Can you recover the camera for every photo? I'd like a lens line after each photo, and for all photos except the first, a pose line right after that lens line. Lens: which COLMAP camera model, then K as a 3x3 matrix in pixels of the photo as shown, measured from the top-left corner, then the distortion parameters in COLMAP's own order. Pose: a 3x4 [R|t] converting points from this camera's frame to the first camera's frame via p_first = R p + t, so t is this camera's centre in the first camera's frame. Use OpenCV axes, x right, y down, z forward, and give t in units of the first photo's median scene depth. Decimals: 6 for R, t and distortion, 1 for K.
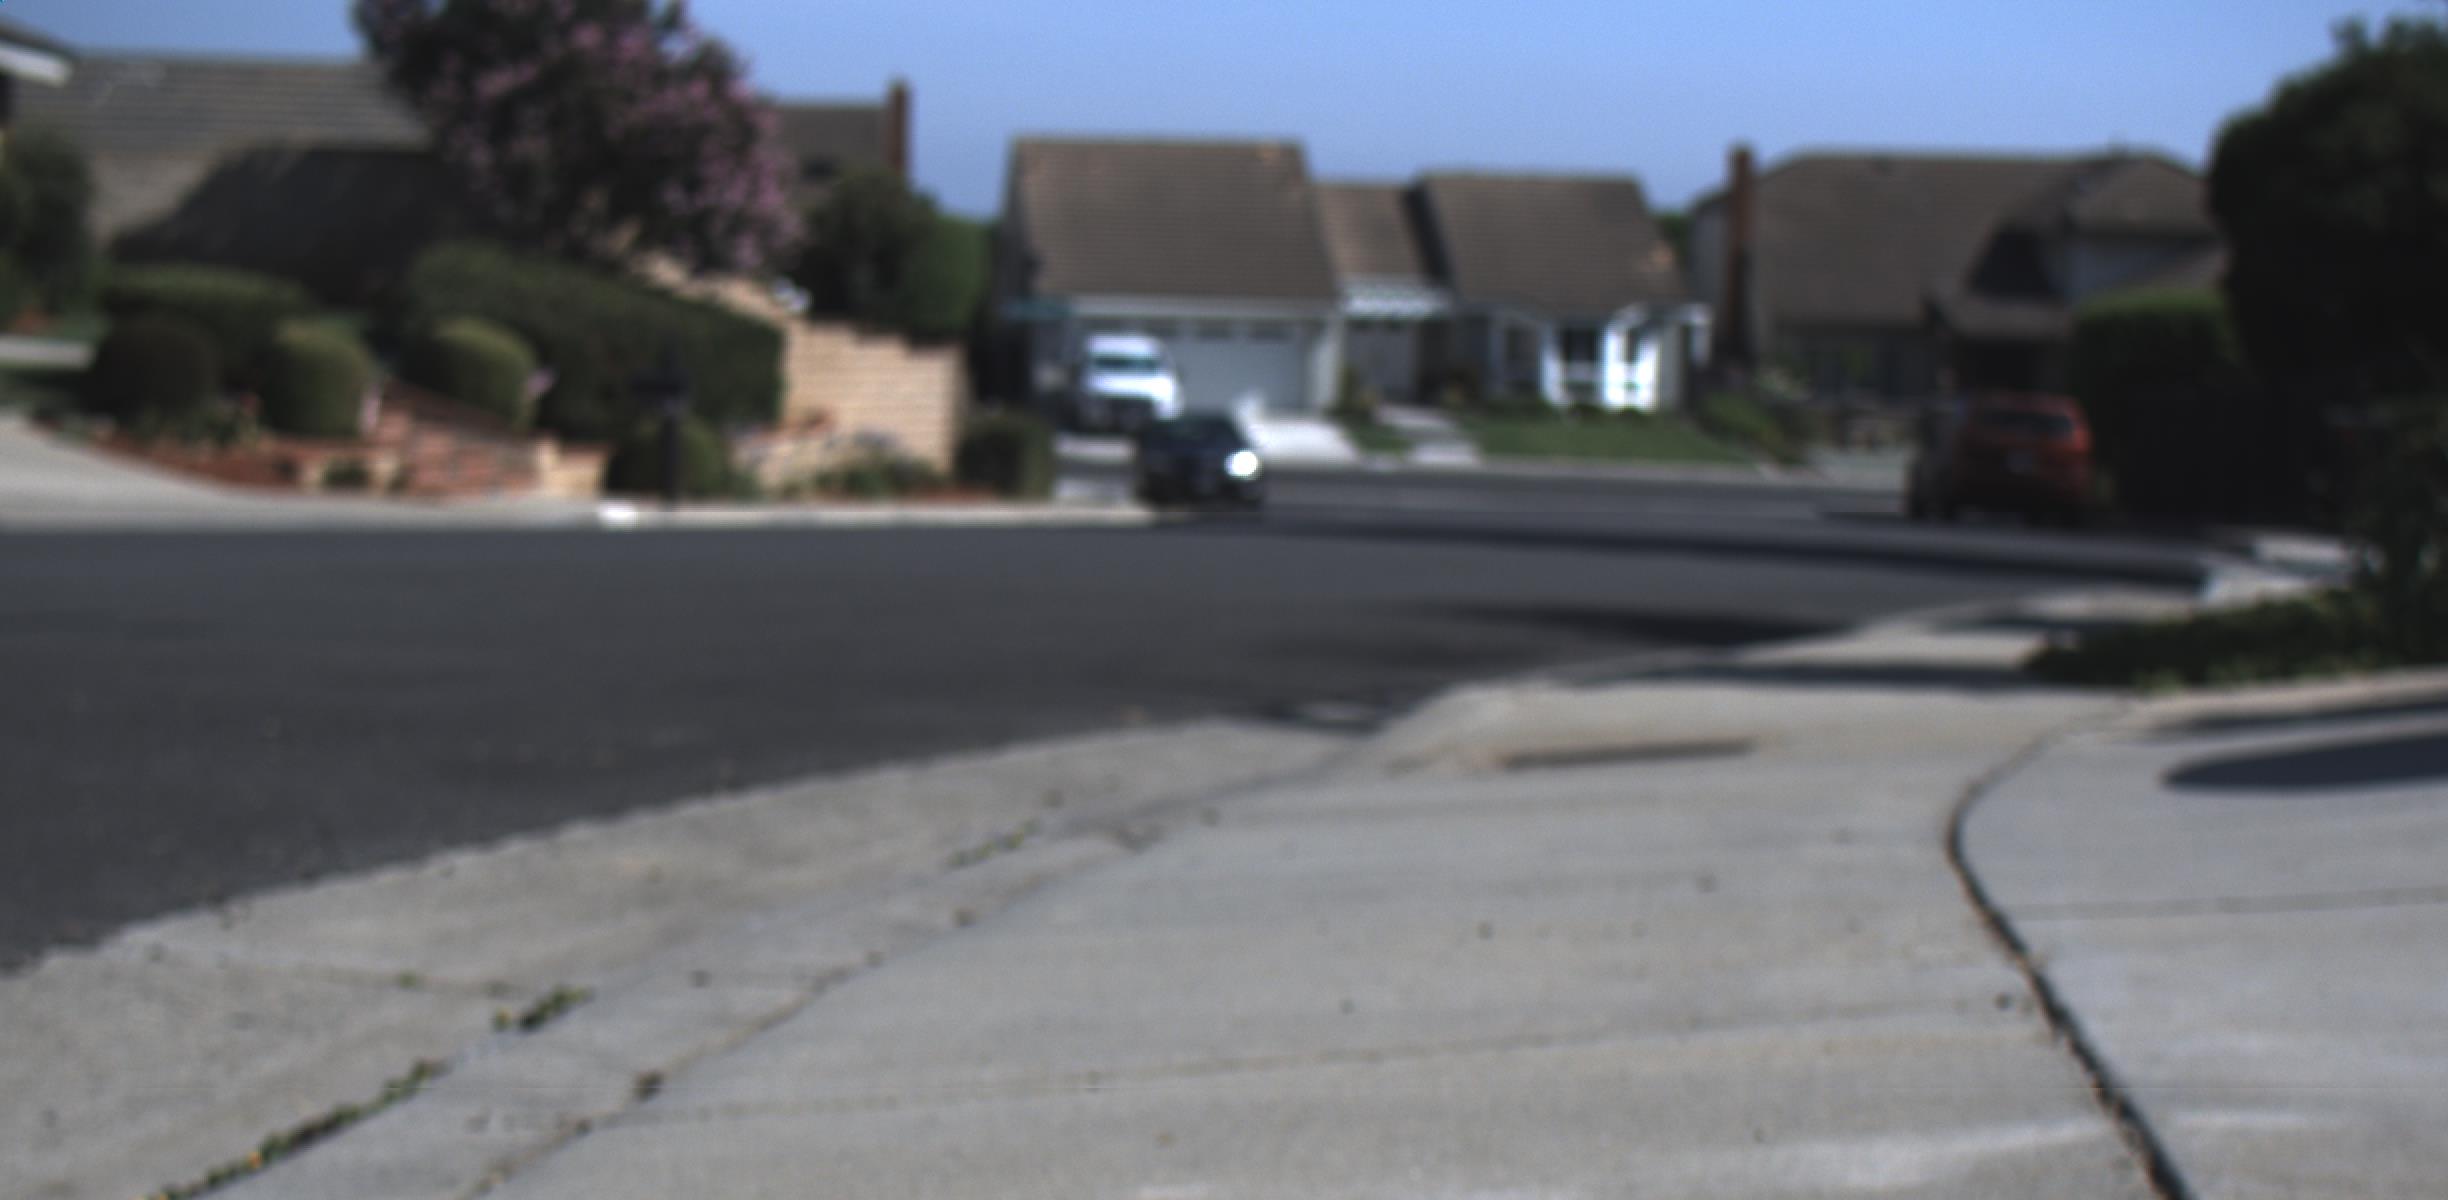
lens RADIAL K [[5069.0, 0, 1285.2], [0, 5069.0, 1008.9], [0, 0, 1]] dist [-0.163607, 1.658770]
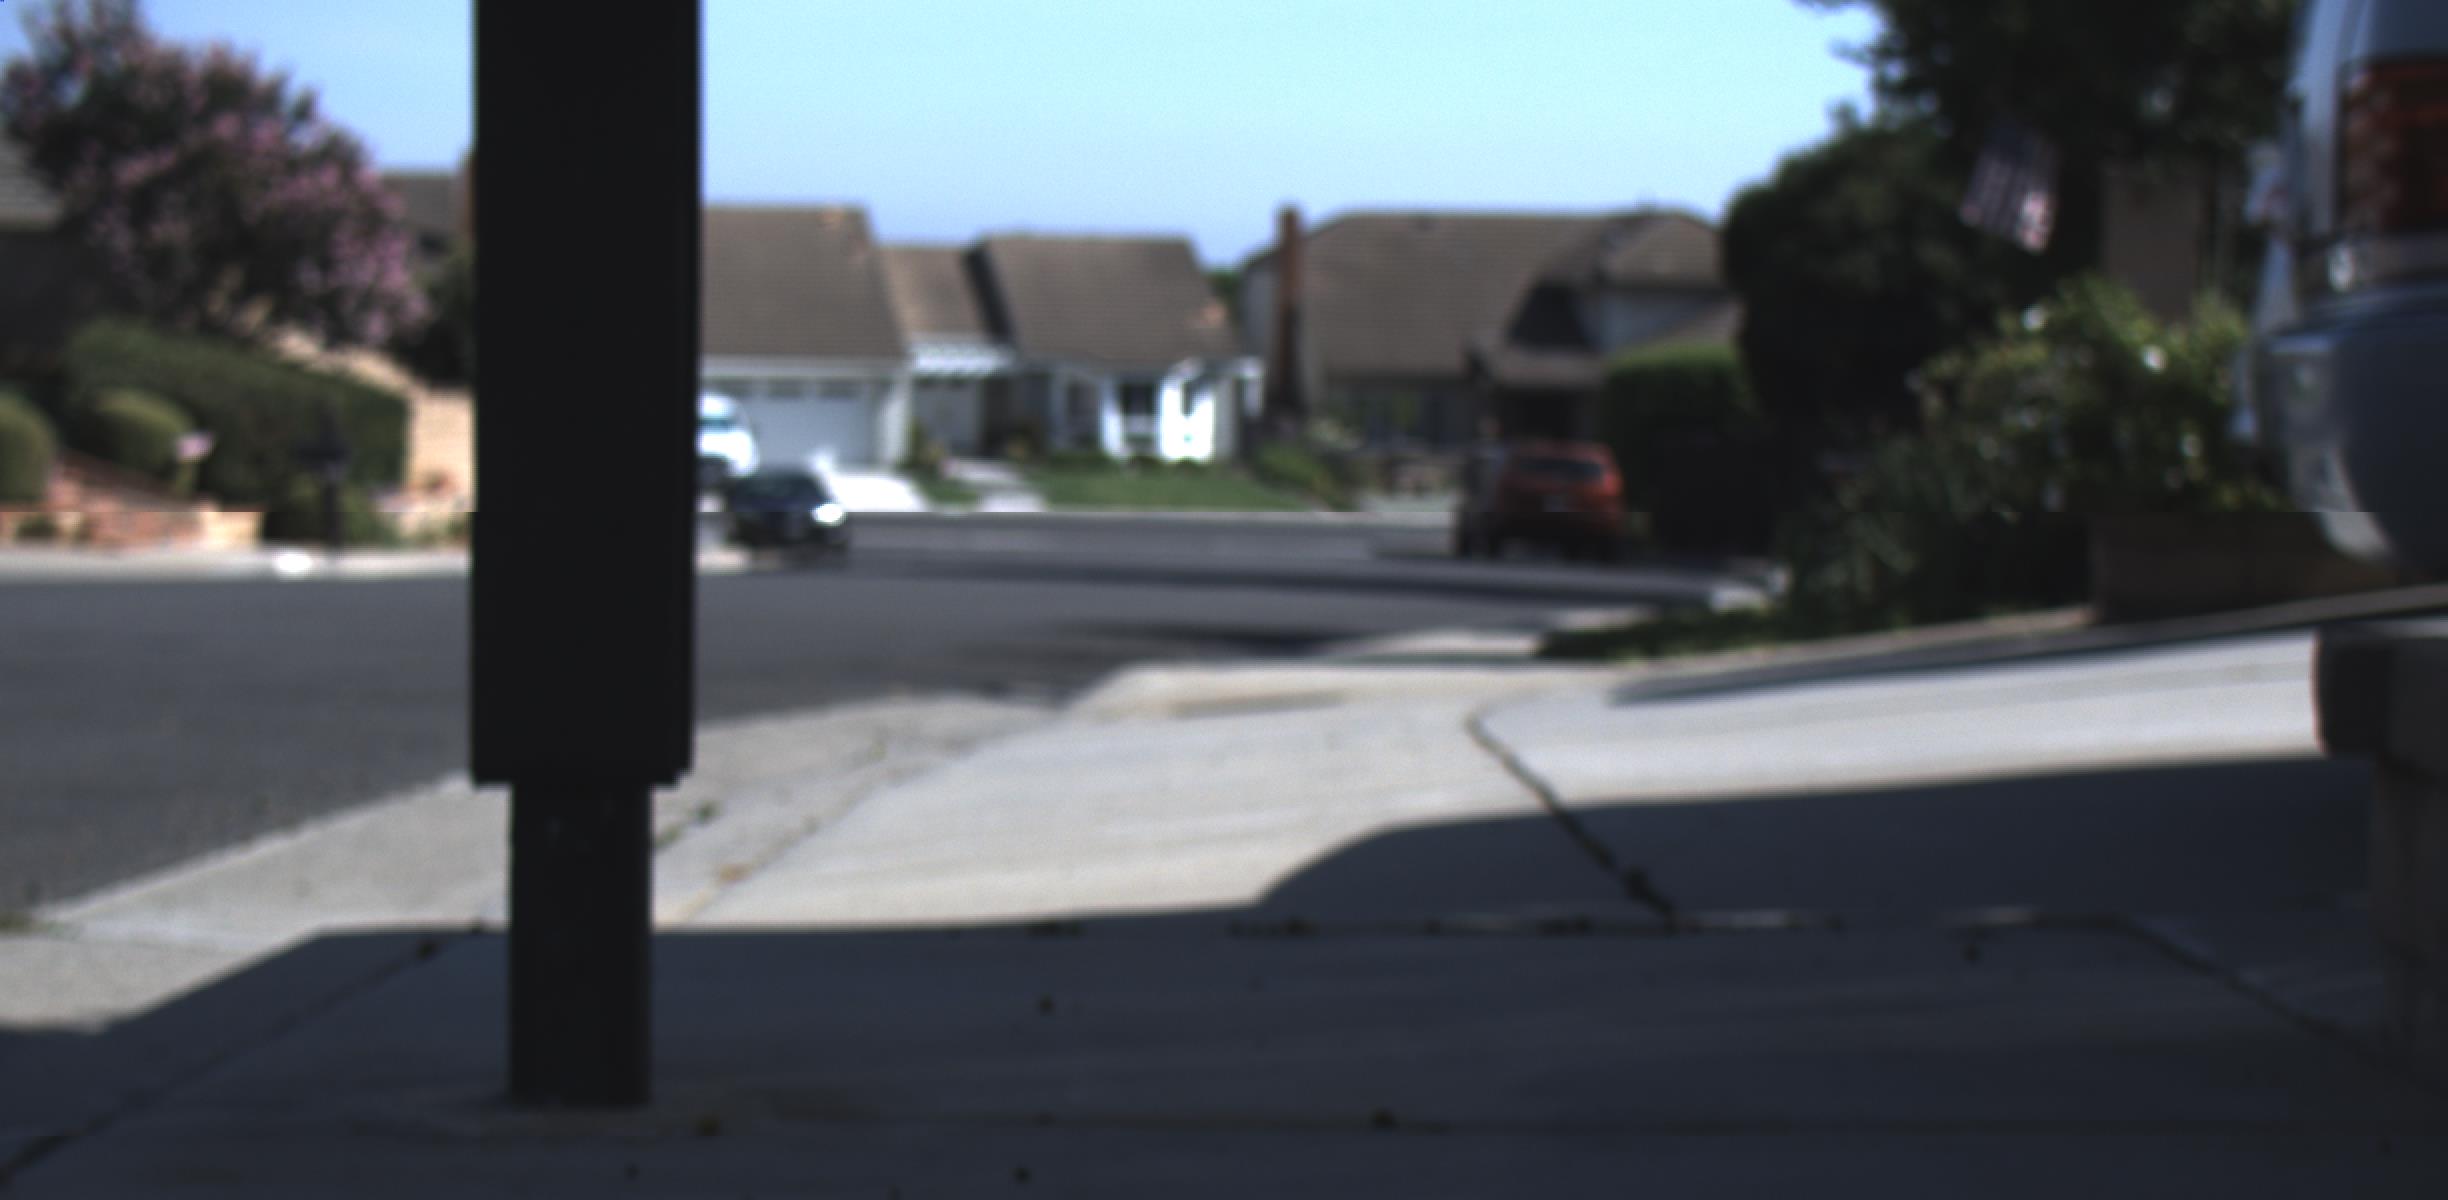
lens RADIAL K [[5069.0, 0, 1285.2], [0, 5069.0, 1008.9], [0, 0, 1]] dist [-0.163607, 1.658770]
pose [[0.996008, -0.021131, 0.086723, -0.004661], [0.021988, 0.999718, -0.008938, 0.004311], [-0.086510, 0.010809, 0.996192, -0.039979]]
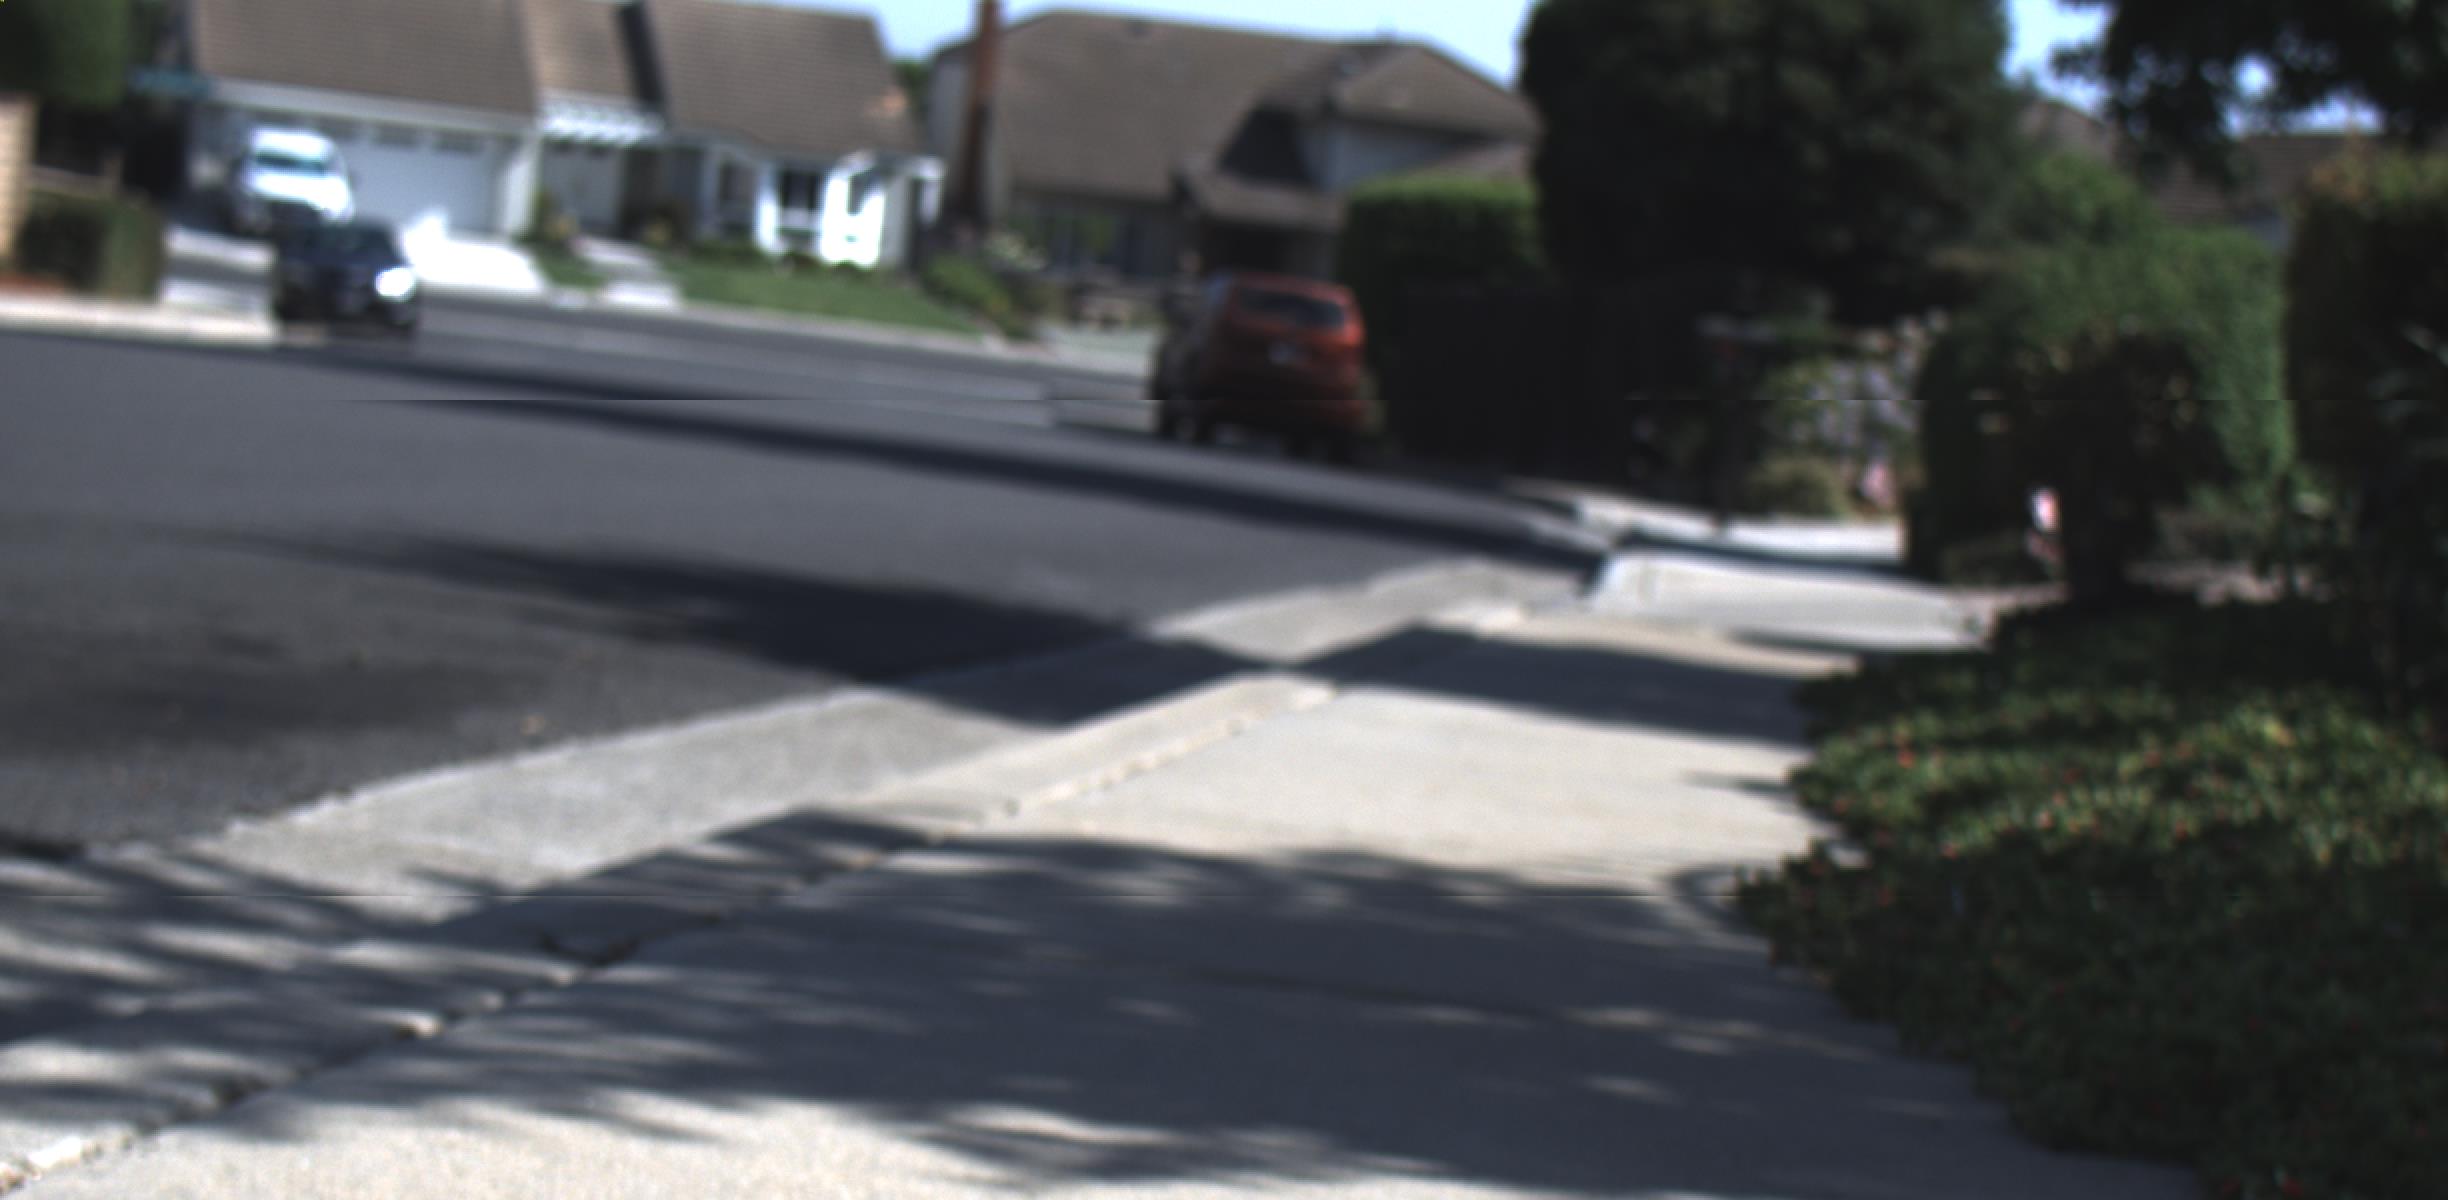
lens RADIAL K [[5069.0, 0, 1285.2], [0, 5069.0, 1008.9], [0, 0, 1]] dist [-0.163607, 1.658770]
pose [[0.984732, 0.065352, 0.161343, 0.007108], [-0.069513, 0.997375, 0.020278, -0.007681], [-0.159594, -0.031184, 0.986690, 0.077523]]
